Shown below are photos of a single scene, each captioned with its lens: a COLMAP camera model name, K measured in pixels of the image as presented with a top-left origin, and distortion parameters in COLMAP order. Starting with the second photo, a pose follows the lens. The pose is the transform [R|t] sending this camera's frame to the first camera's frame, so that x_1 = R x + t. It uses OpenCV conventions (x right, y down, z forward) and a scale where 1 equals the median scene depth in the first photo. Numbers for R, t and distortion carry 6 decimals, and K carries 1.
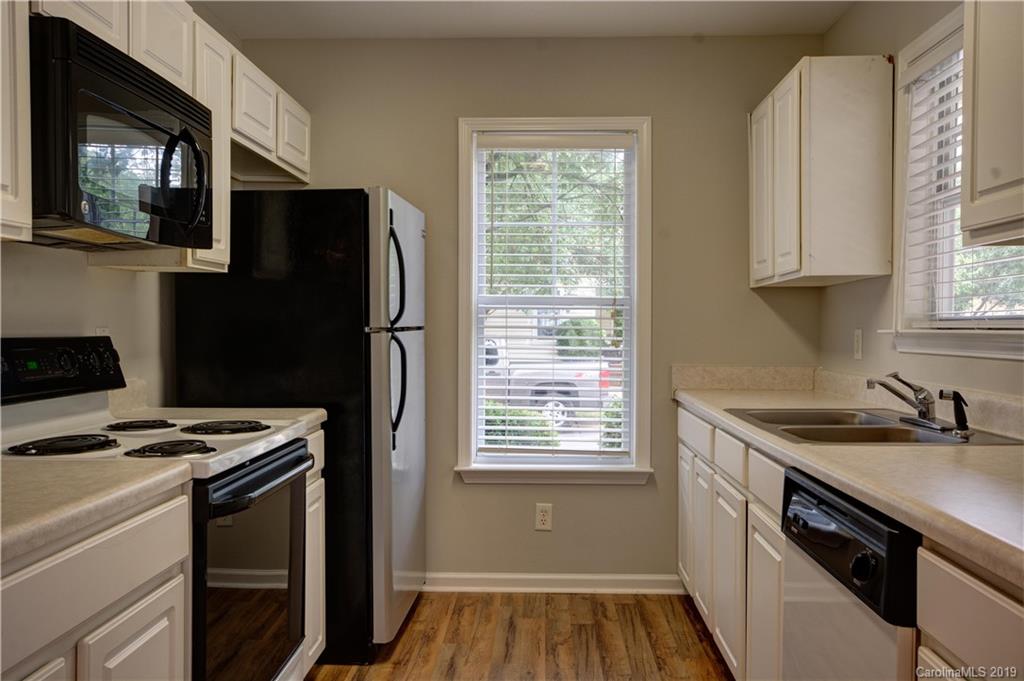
lens RADIAL K [[836.9, 0, 511.2], [0, 836.9, 335.3], [0, 0, 1]] dist [-0.005908, 0.044550]
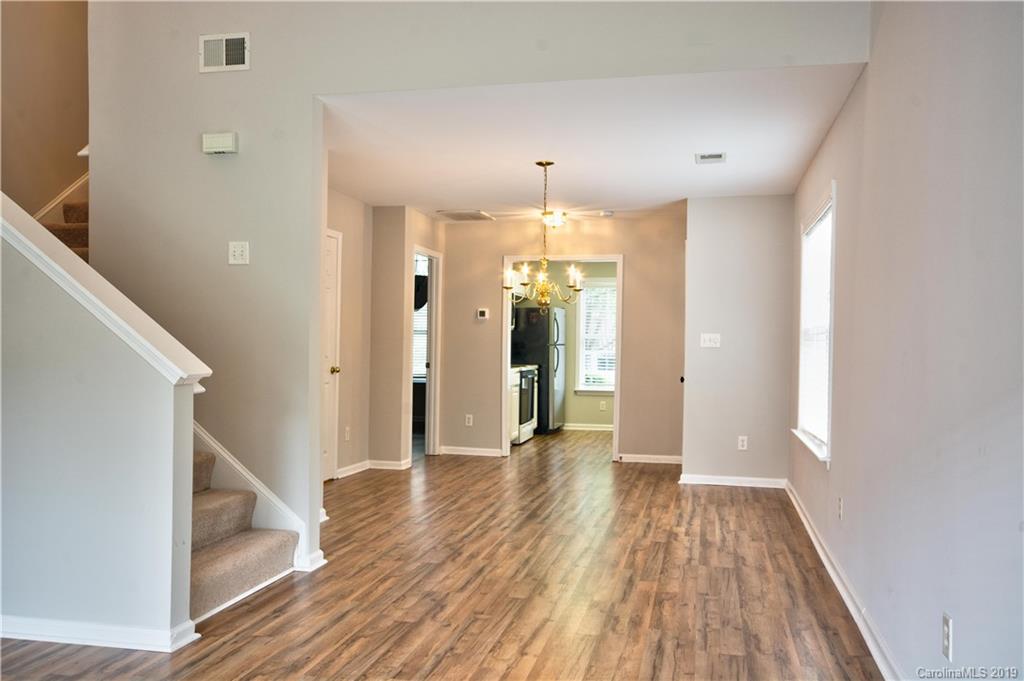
lens RADIAL K [[865.1, 0, 509.0], [0, 865.1, 367.2], [0, 0, 1]] dist [0.005680, 0.005134]
pose [[0.983436, 0.014897, -0.180642, 0.334595], [-0.012984, 0.999846, 0.011768, 0.048740], [0.180789, -0.009227, 0.983479, -2.688007]]
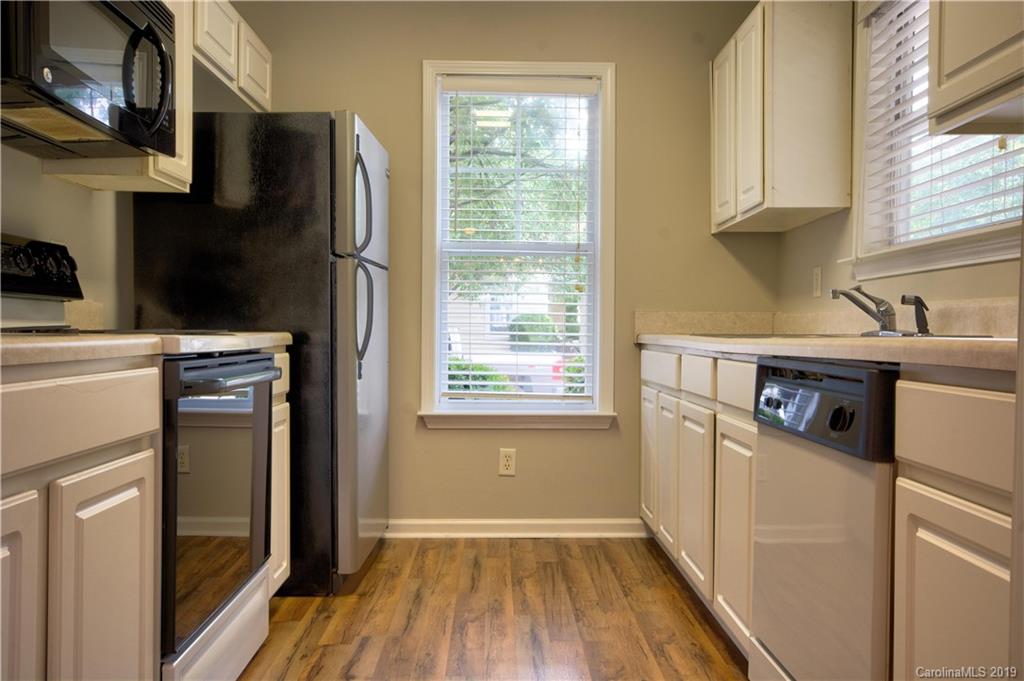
lens RADIAL K [[836.6, 0, 512.0], [0, 836.6, 340.5], [0, 0, 1]] dist [0.004645, 0.014416]
pose [[0.998122, 0.002857, 0.061198, -0.020775], [-0.002568, 0.999985, -0.004794, 0.093569], [-0.061210, 0.004628, 0.998114, 0.003332]]
